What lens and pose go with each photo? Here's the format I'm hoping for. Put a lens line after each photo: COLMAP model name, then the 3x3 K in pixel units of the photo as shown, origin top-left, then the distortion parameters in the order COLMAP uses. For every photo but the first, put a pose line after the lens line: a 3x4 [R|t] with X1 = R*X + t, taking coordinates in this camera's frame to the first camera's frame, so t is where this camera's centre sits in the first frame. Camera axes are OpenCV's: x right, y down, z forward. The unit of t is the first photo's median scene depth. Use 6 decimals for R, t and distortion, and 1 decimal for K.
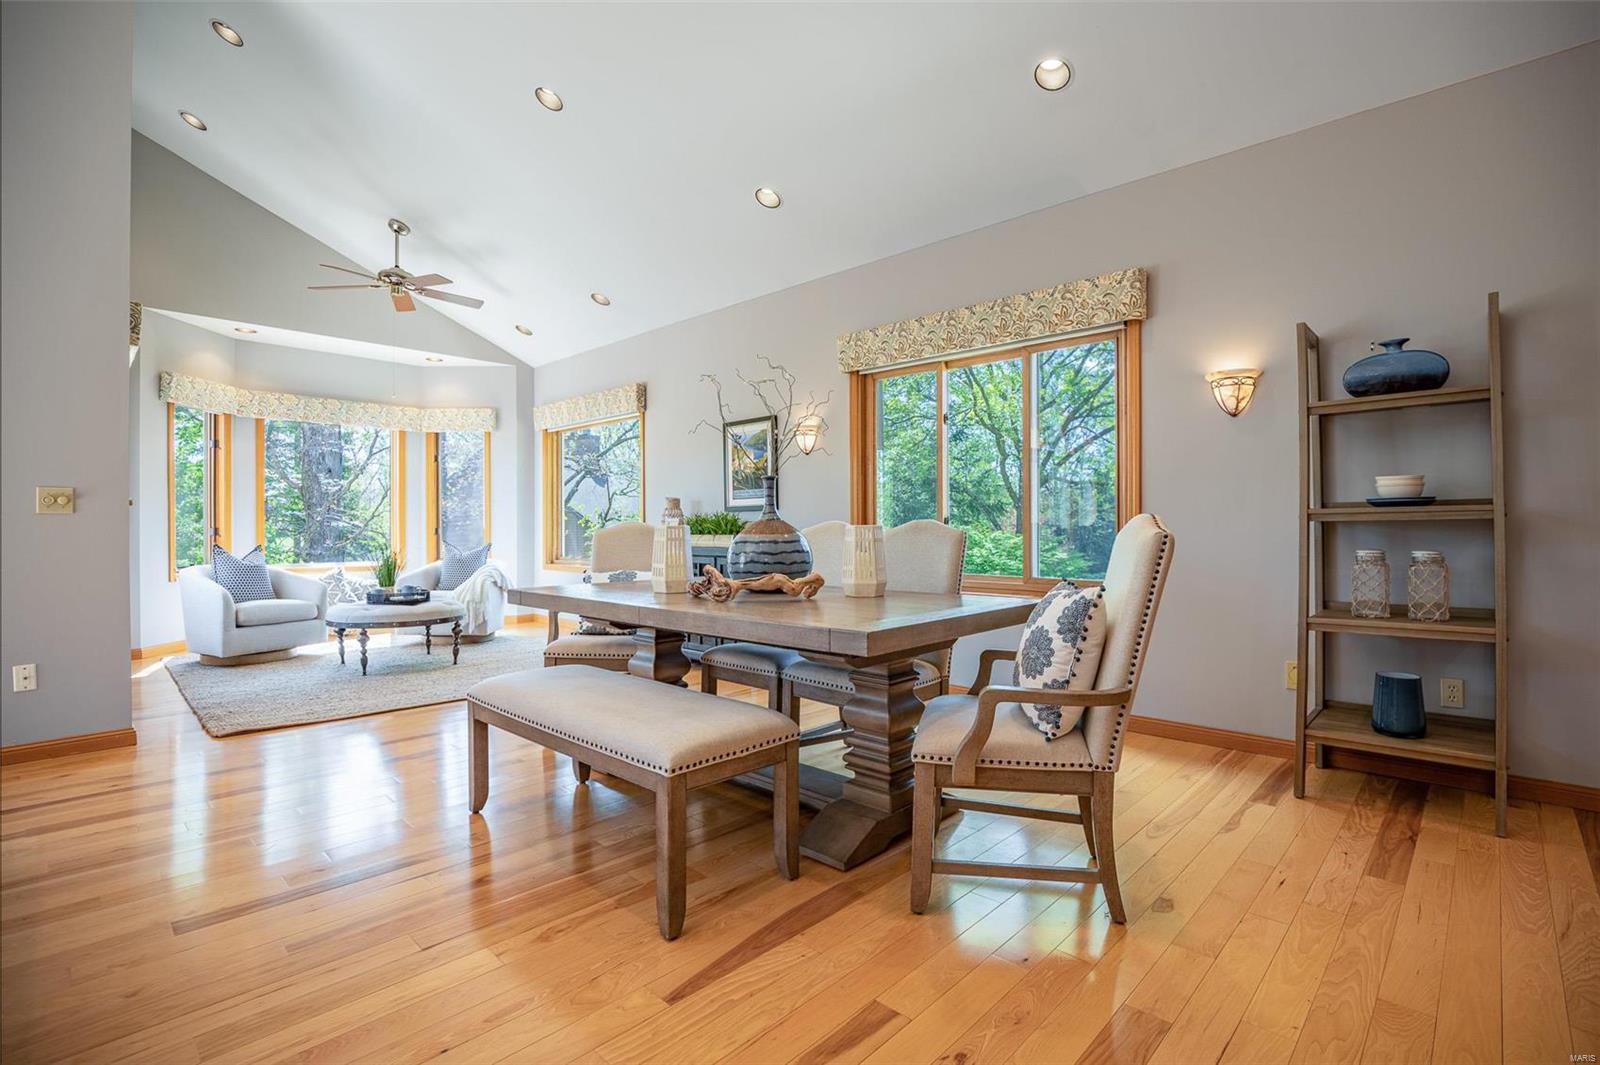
lens RADIAL K [[755.3, 0, 819.3], [0, 755.3, 528.0], [0, 0, 1]] dist [-0.004615, -0.000941]
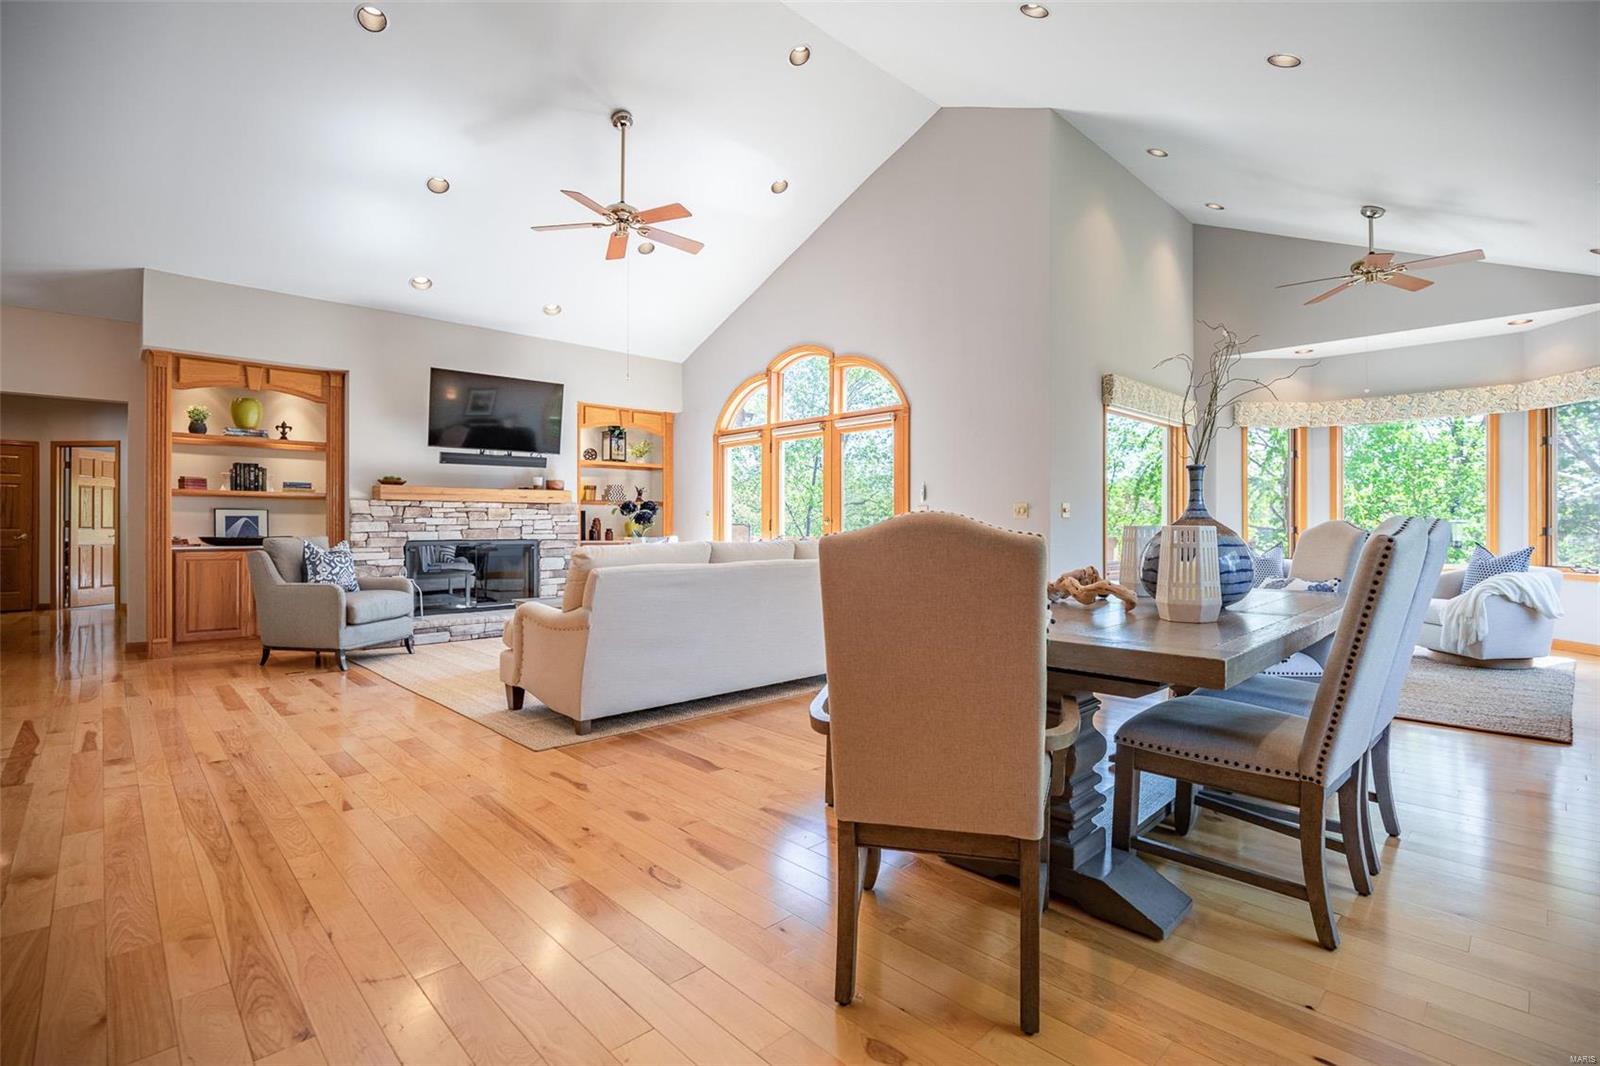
lens RADIAL K [[755.3, 0, 819.3], [0, 755.3, 528.5], [0, 0, 1]] dist [-0.004615, -0.000941]
pose [[-0.035344, 0.004879, -0.999363, 0.382240], [-0.001437, 0.999987, 0.004933, -0.001854], [0.999374, 0.001611, -0.035336, 0.306415]]
